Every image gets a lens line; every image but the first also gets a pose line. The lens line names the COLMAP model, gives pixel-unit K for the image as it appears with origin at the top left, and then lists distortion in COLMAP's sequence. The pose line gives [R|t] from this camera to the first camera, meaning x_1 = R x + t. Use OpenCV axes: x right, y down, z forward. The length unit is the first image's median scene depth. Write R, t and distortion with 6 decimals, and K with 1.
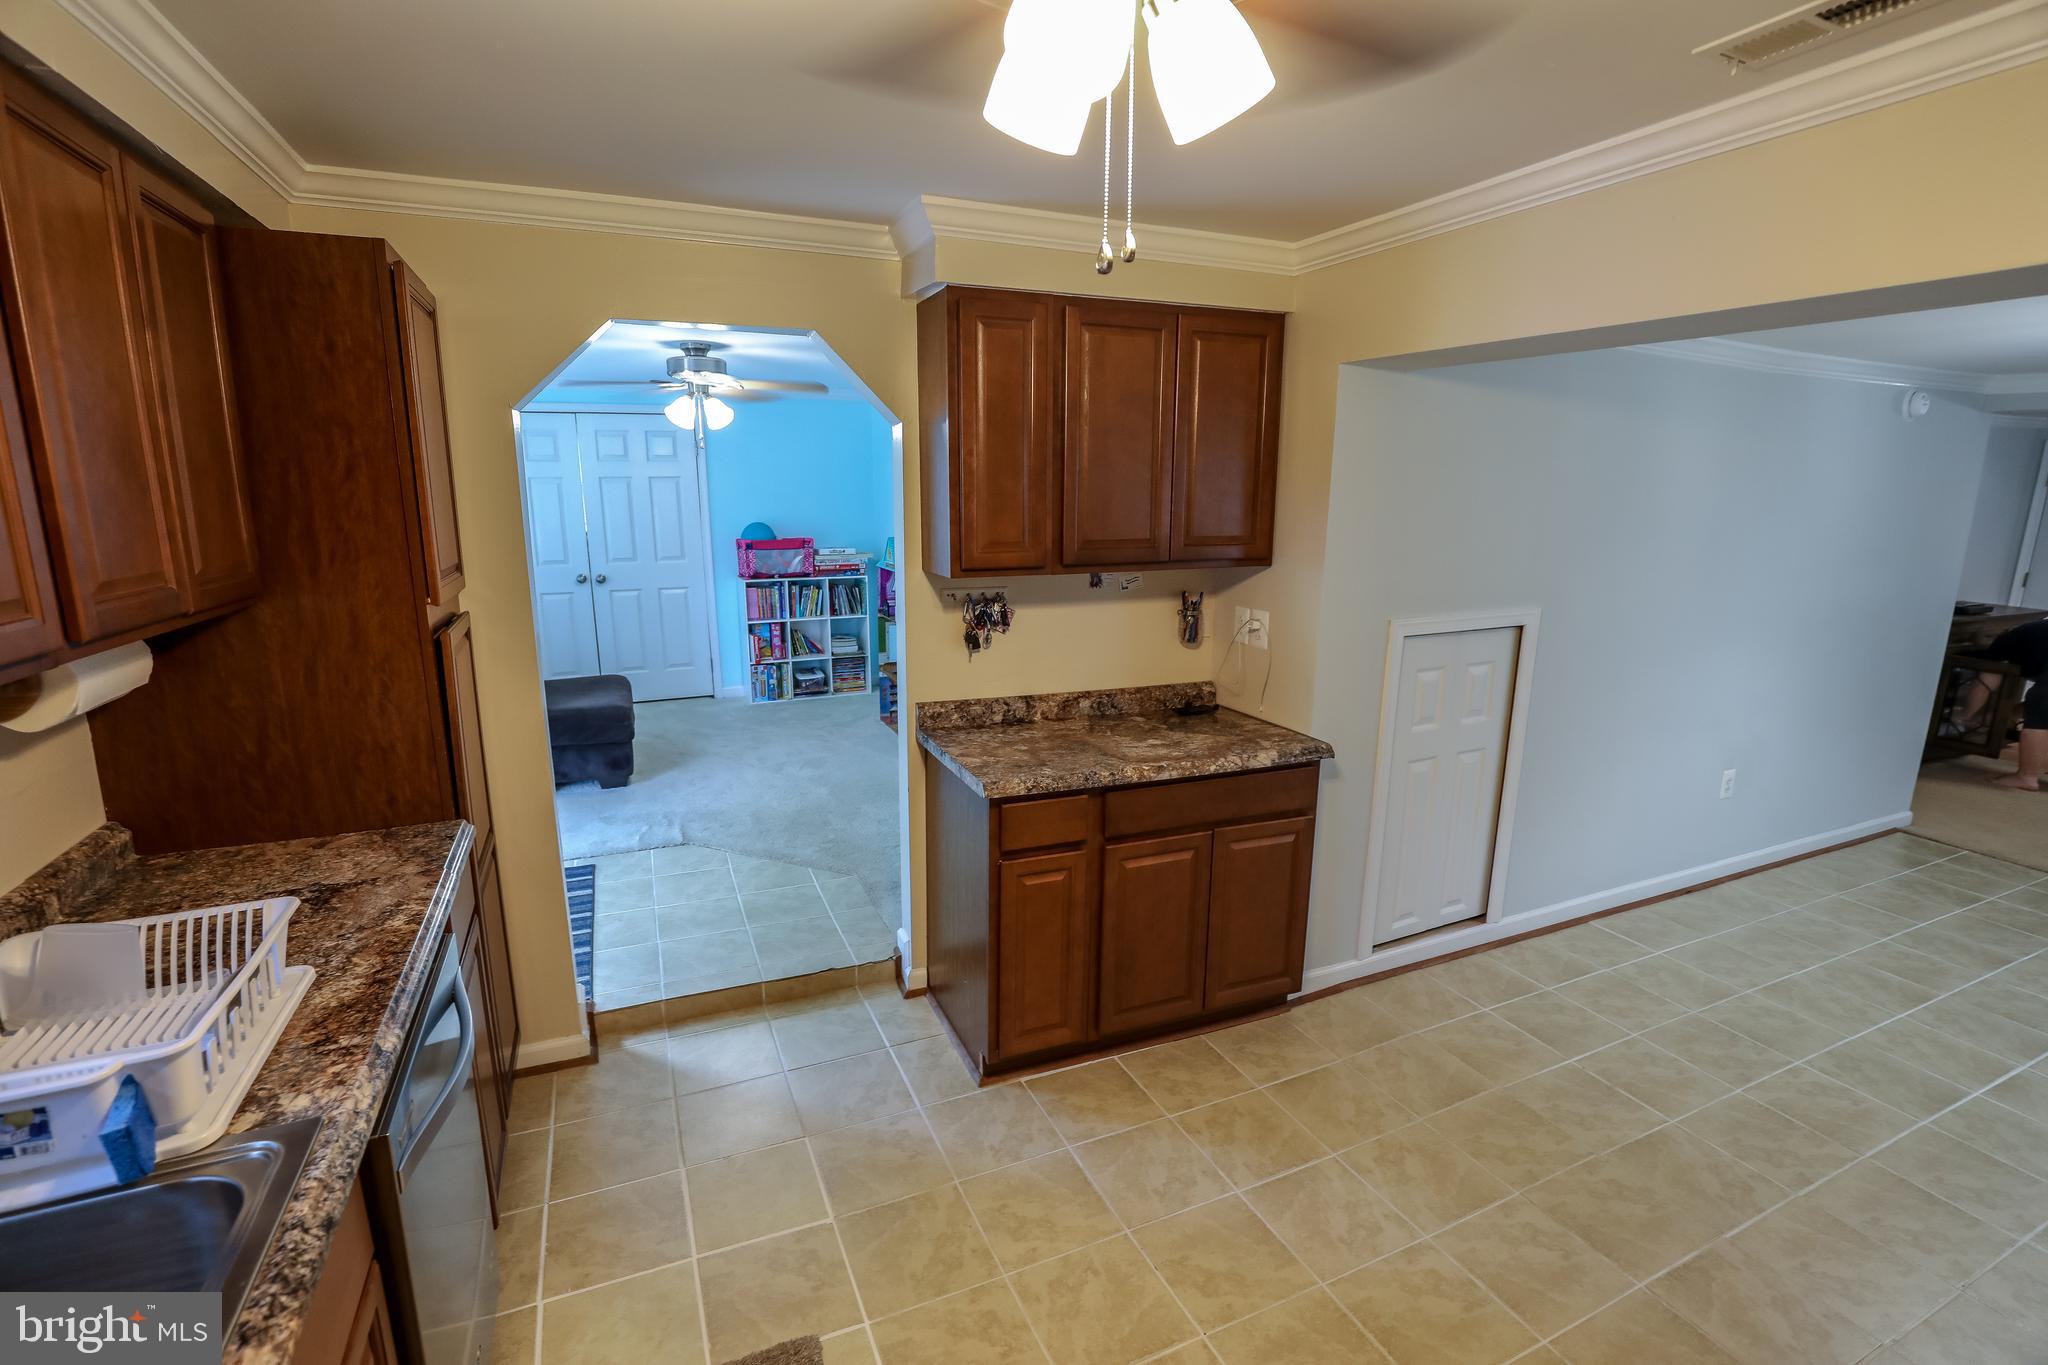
lens RADIAL K [[950.4, 0, 1038.9], [0, 950.4, 681.9], [0, 0, 1]] dist [-0.029324, 0.004029]
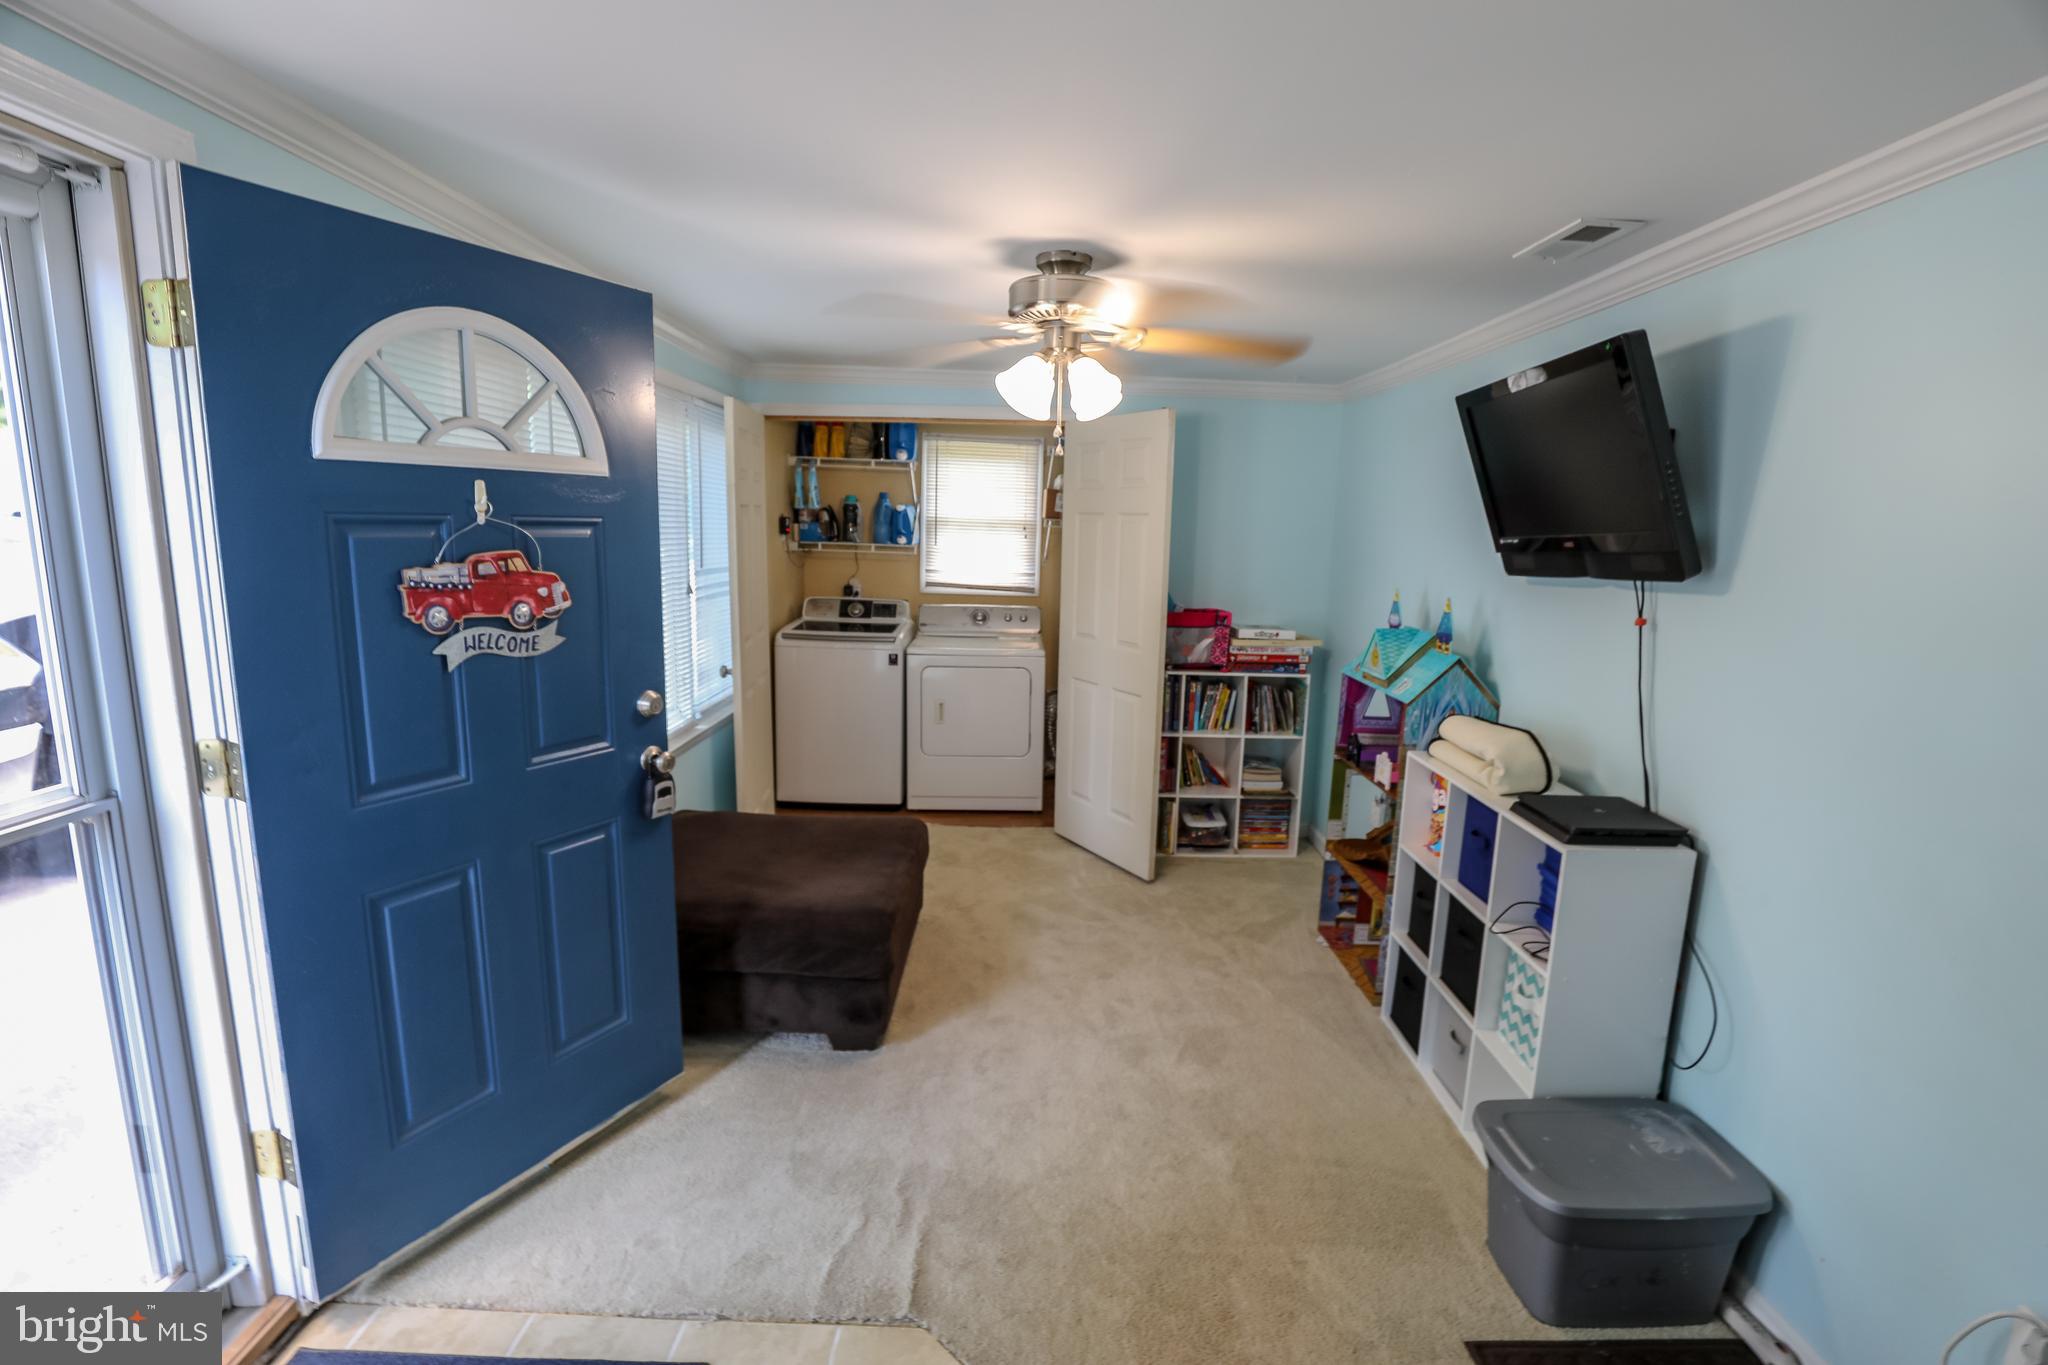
lens RADIAL K [[950.4, 0, 1041.8], [0, 950.4, 688.5], [0, 0, 1]] dist [-0.029324, 0.004029]
pose [[0.919633, 0.089856, -0.382362, -0.105996], [-0.104114, 0.994425, -0.016717, -0.075760], [0.378728, 0.055183, 0.923862, 0.361705]]
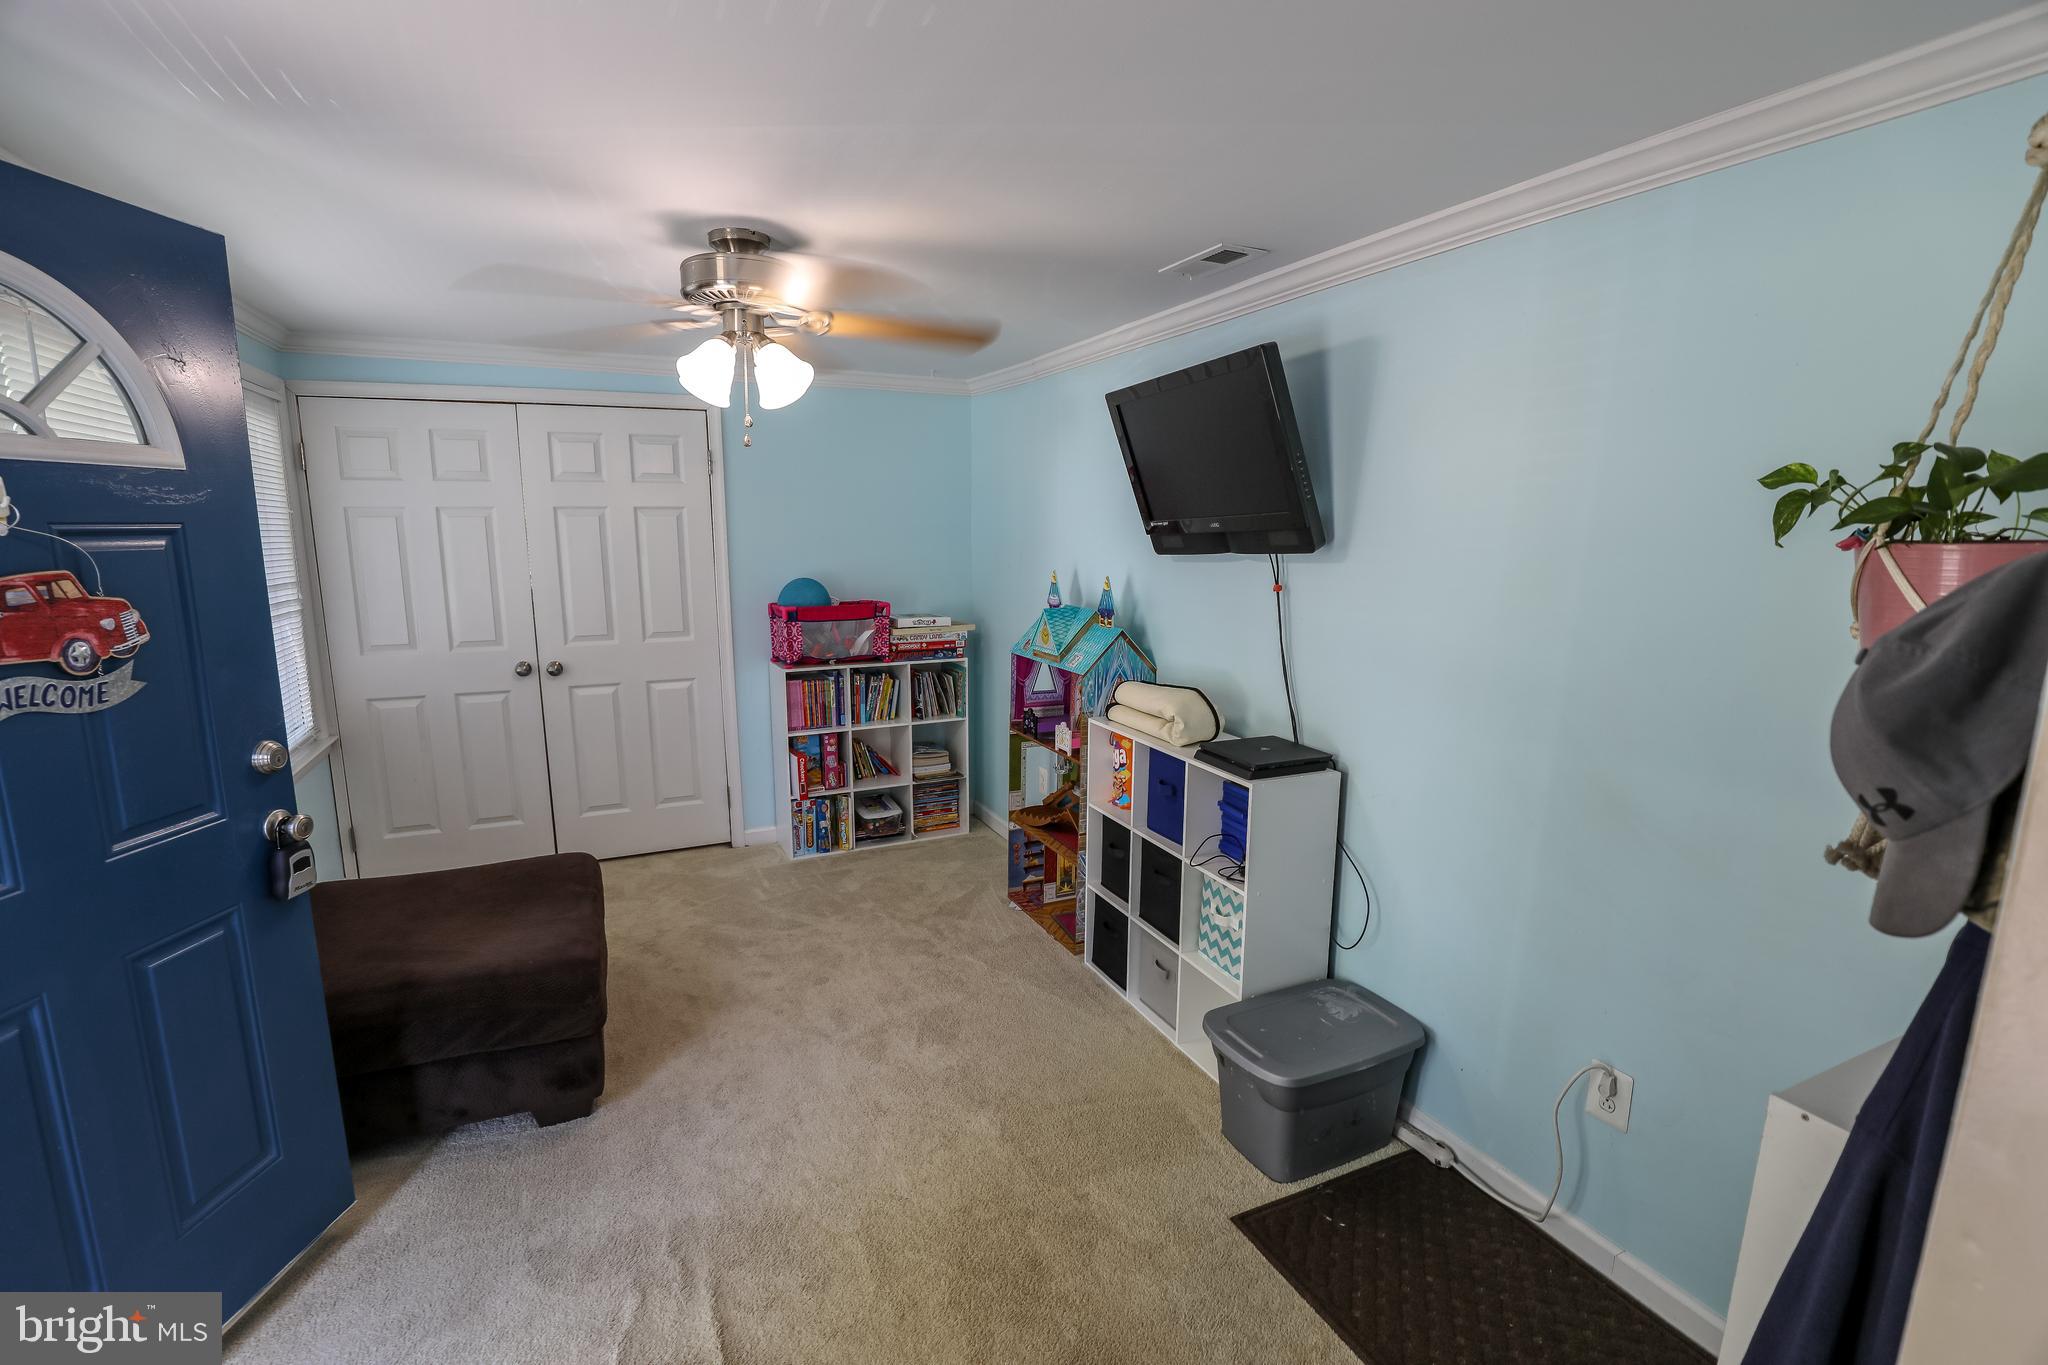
lens RADIAL K [[950.4, 0, 1041.6], [0, 950.4, 693.6], [0, 0, 1]] dist [-0.029324, 0.004029]
pose [[0.999713, -0.001831, 0.023881, -0.149117], [0.002446, 0.999665, -0.025749, -0.072139], [-0.023826, 0.025800, 0.999383, 0.351030]]
